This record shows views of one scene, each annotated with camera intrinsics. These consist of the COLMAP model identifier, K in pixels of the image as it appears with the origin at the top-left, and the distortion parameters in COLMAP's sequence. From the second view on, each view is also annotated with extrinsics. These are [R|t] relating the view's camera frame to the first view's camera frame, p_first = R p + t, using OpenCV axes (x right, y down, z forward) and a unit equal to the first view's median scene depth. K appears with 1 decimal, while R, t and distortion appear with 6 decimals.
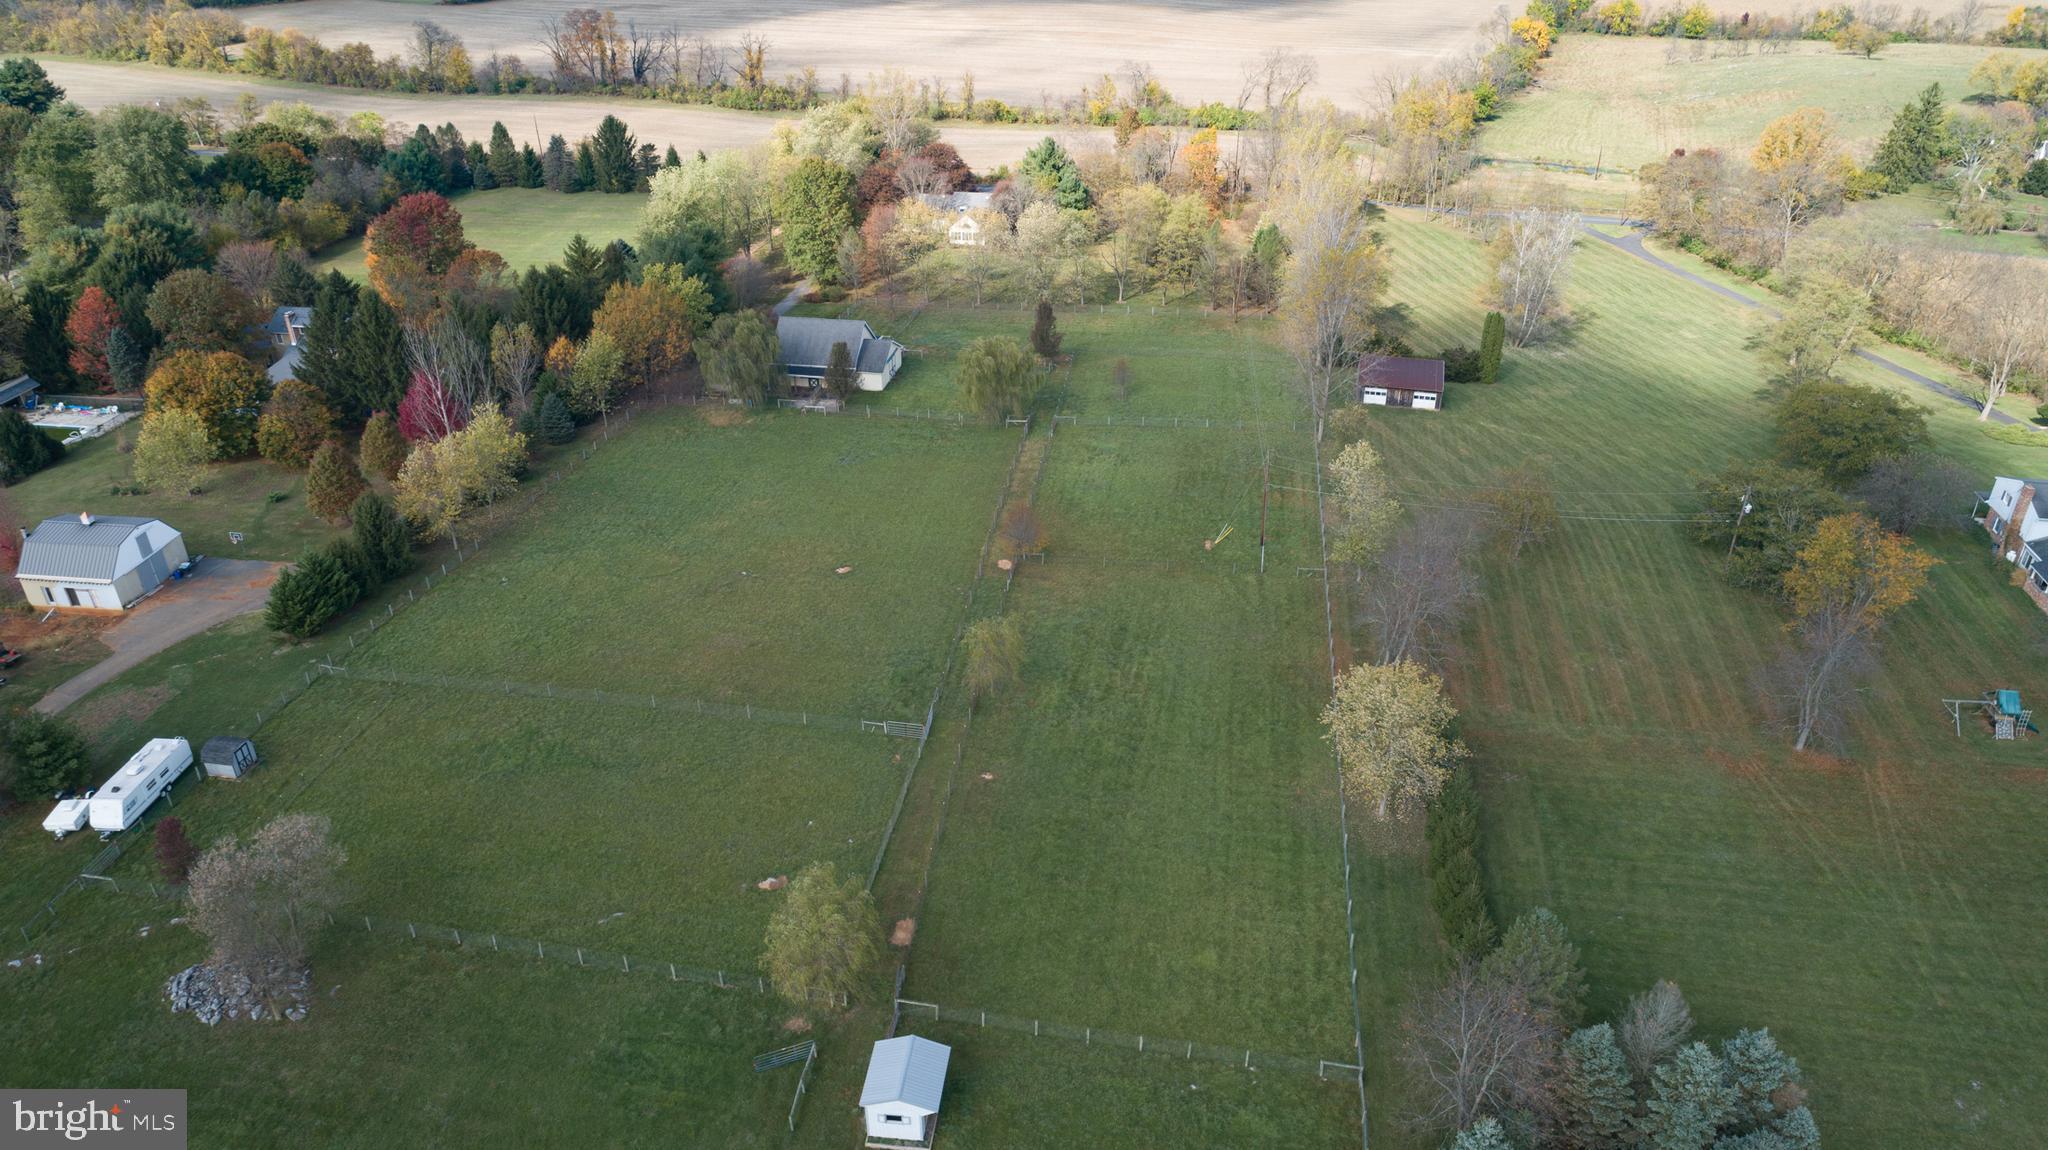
lens RADIAL K [[1369.6, 0, 1021.2], [0, 1369.6, 575.7], [0, 0, 1]] dist [-0.016063, 0.007135]
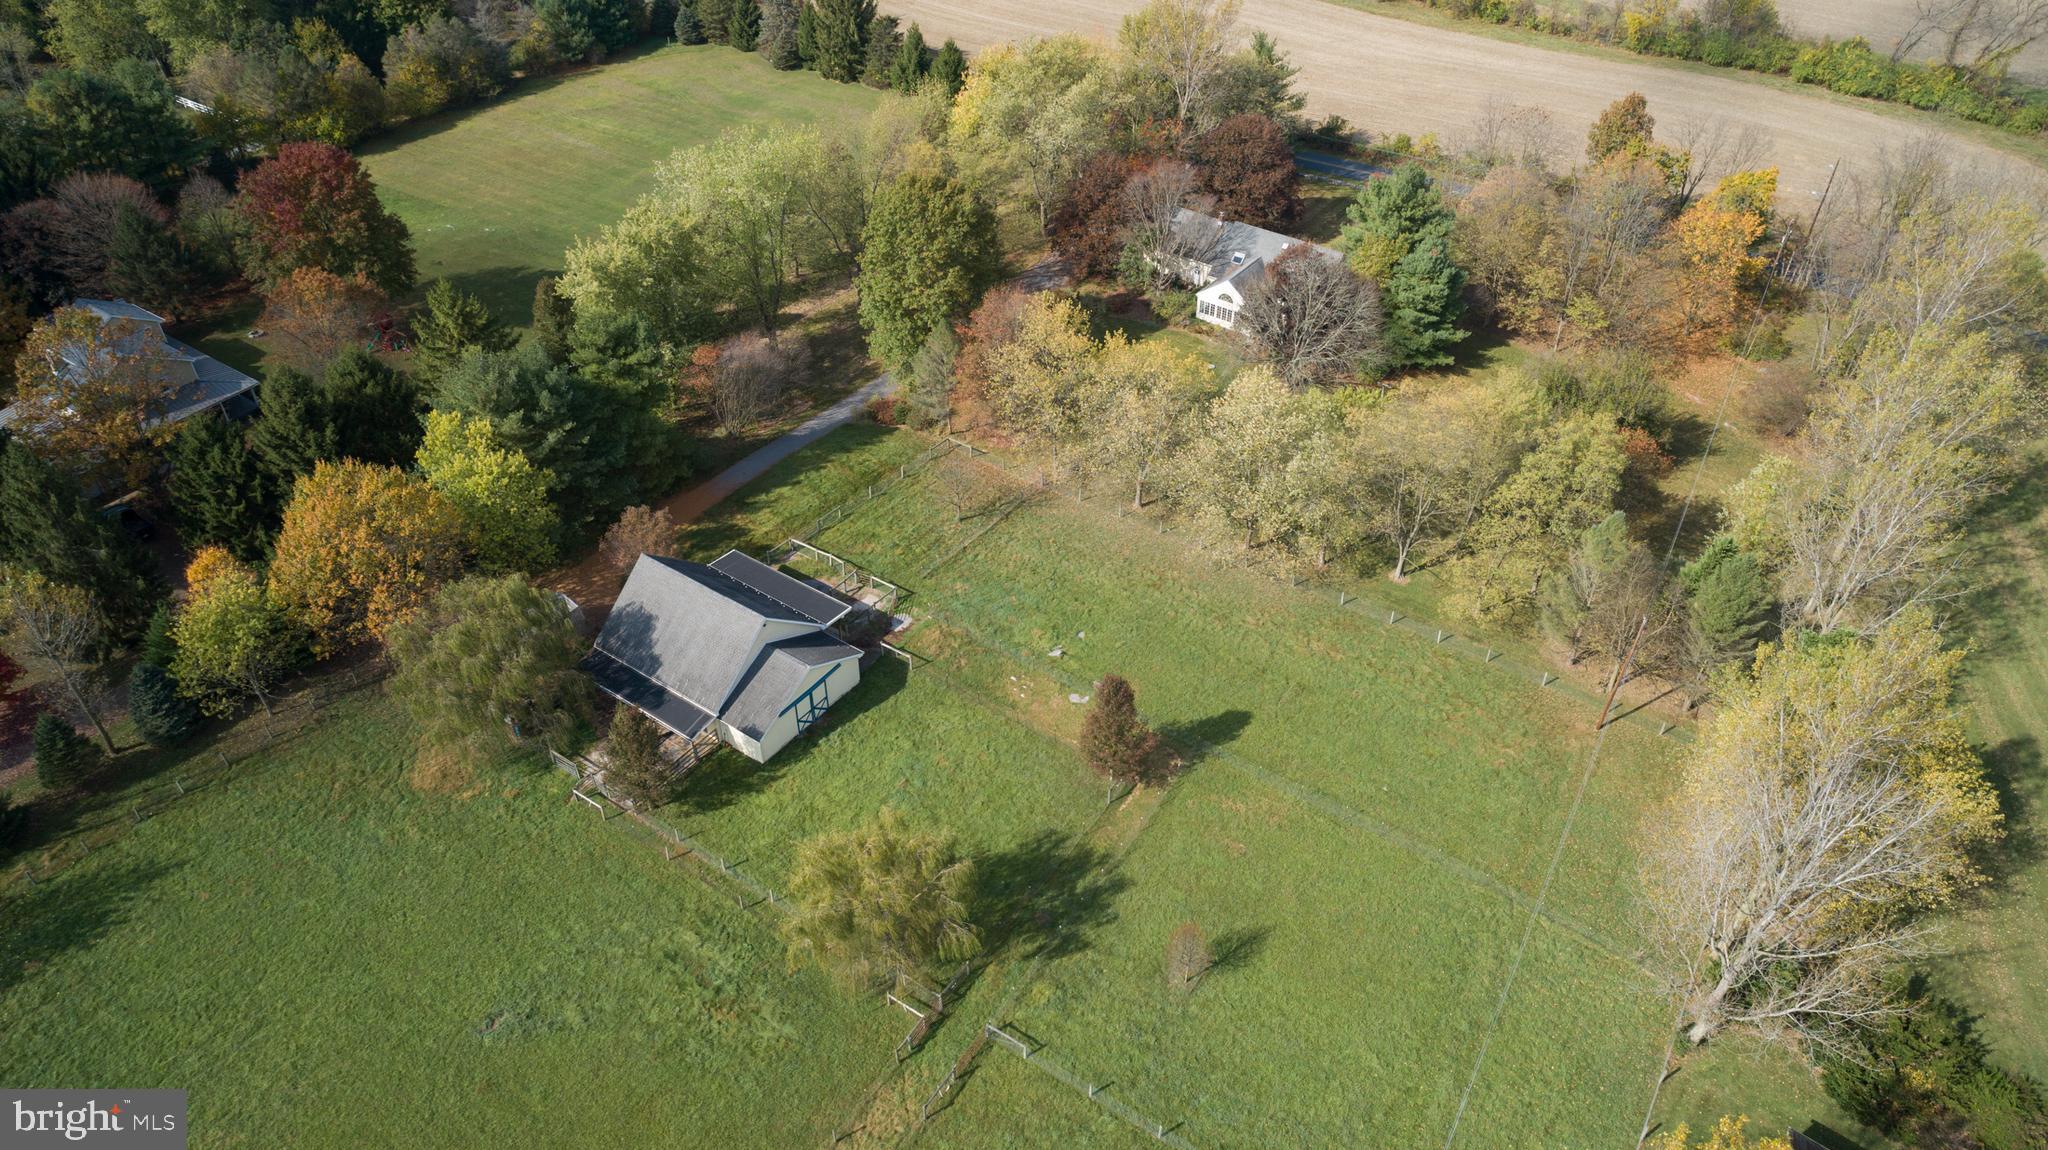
lens RADIAL K [[1369.6, 0, 1021.2], [0, 1369.6, 575.7], [0, 0, 1]] dist [-0.016063, 0.007135]
pose [[0.907675, 0.275716, -0.316398, 0.123266], [-0.217479, 0.953805, 0.207267, -0.319214], [0.358929, -0.119321, 0.925707, 0.561032]]
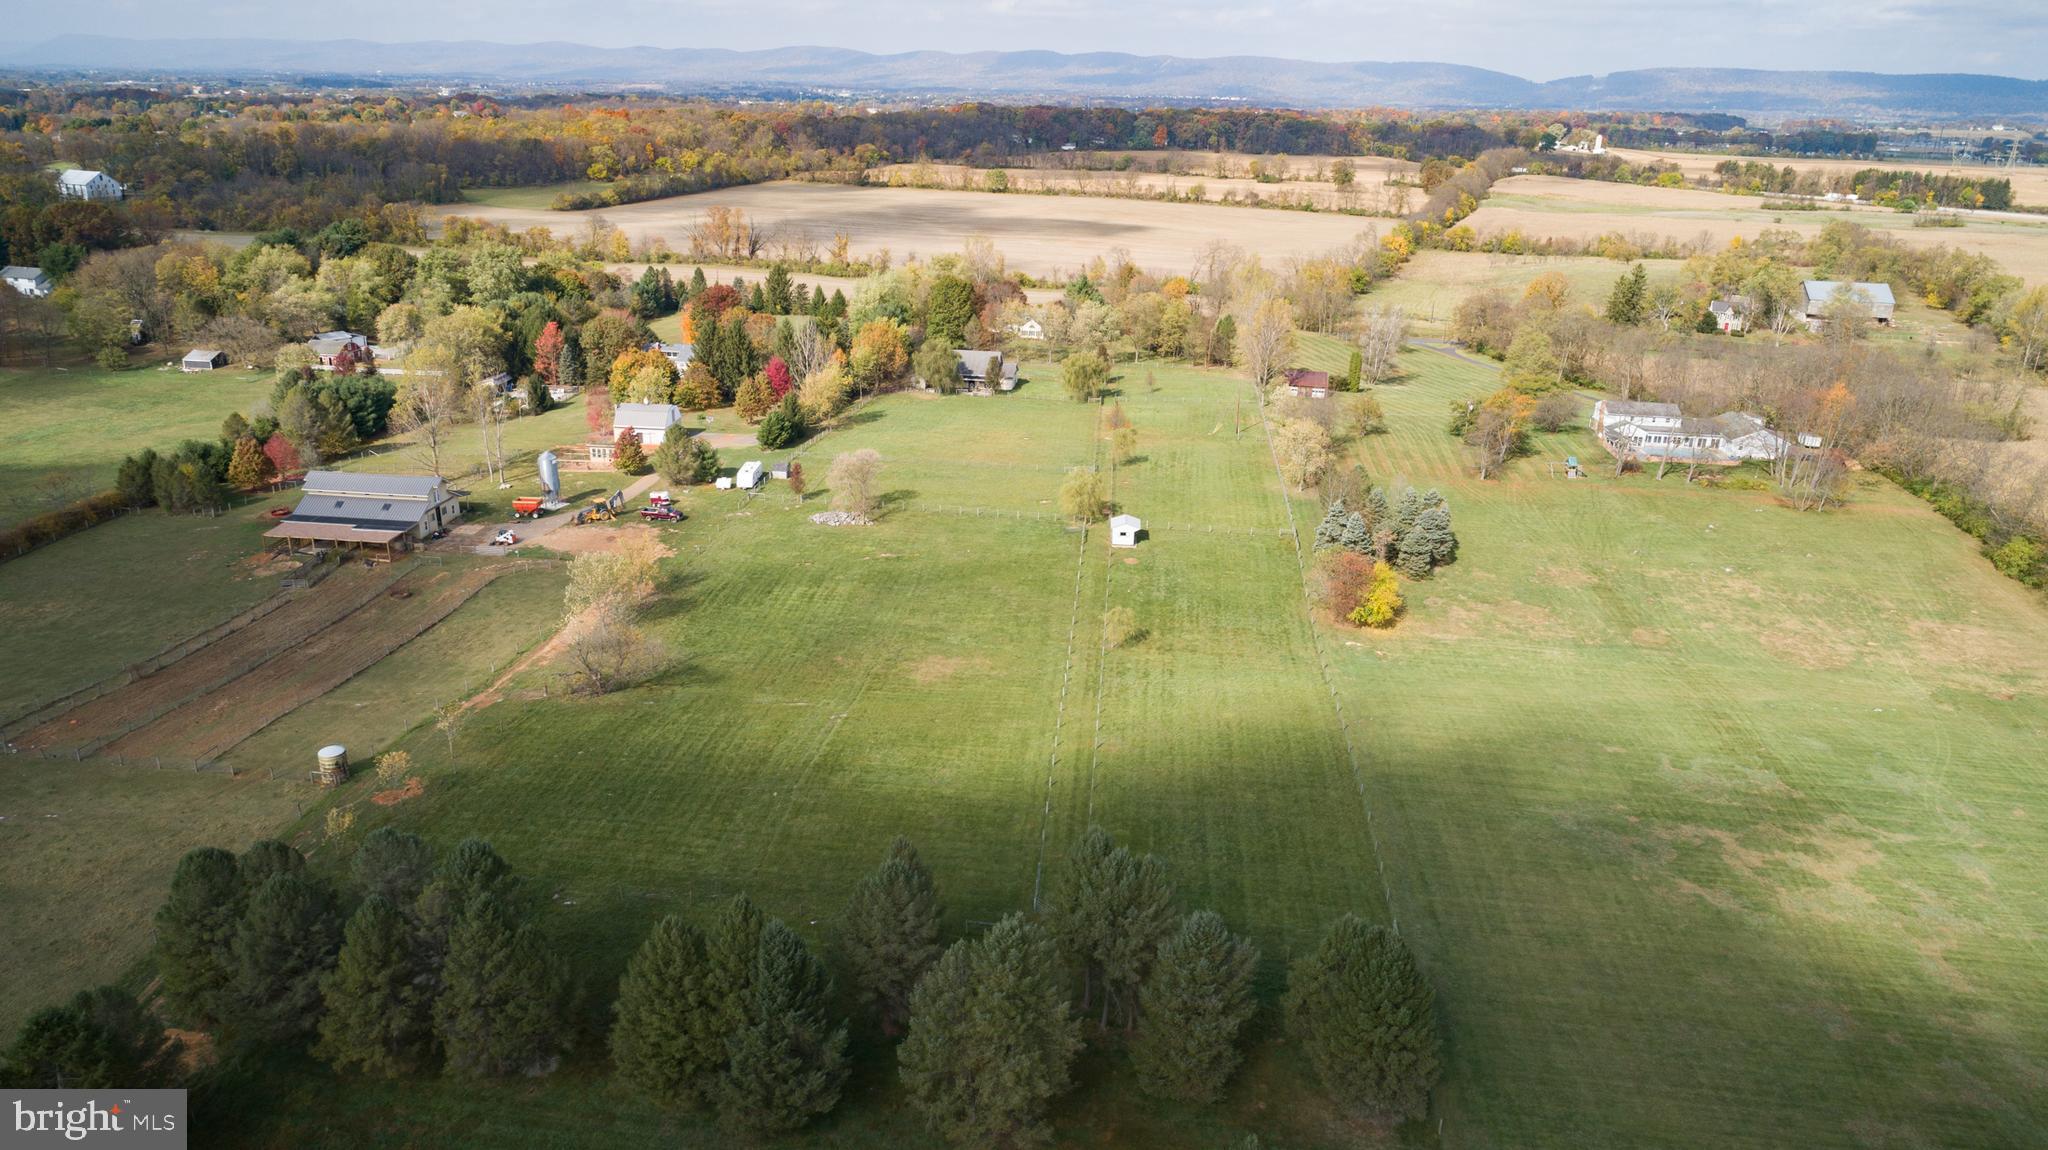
lens RADIAL K [[1369.6, 0, 1021.2], [0, 1369.6, 575.7], [0, 0, 1]] dist [-0.016063, 0.007135]
pose [[0.998281, 0.011389, 0.057490, -0.182379], [-0.001732, 0.986243, -0.165295, 0.376624], [-0.058581, 0.164911, 0.984567, -0.660611]]
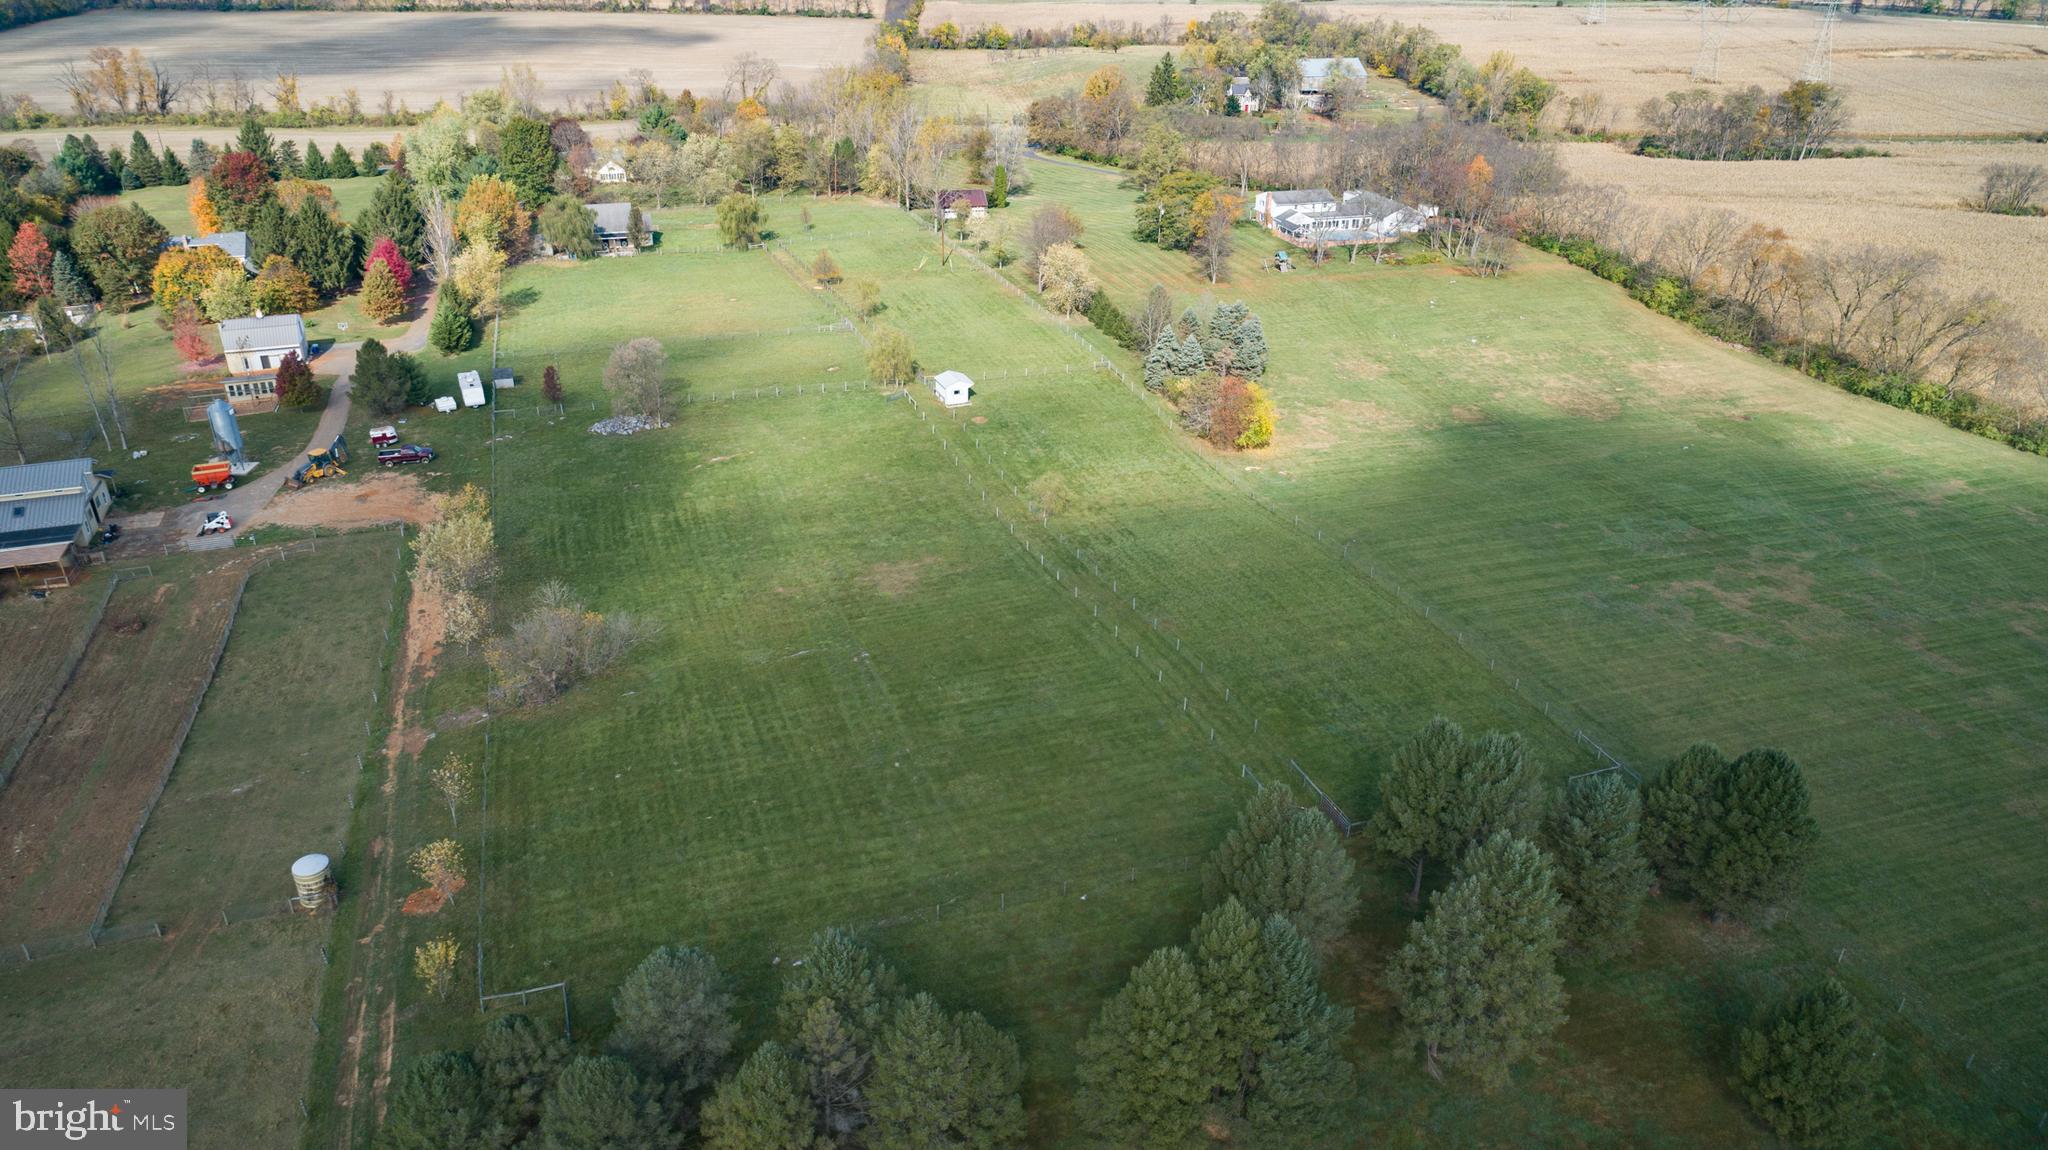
lens RADIAL K [[1369.6, 0, 1021.2], [0, 1369.6, 575.7], [0, 0, 1]] dist [-0.016063, 0.007135]
pose [[0.880997, -0.196609, 0.430337, -0.459319], [0.214458, 0.976707, 0.007187, 0.297947], [-0.421726, 0.085957, 0.902640, -0.515710]]
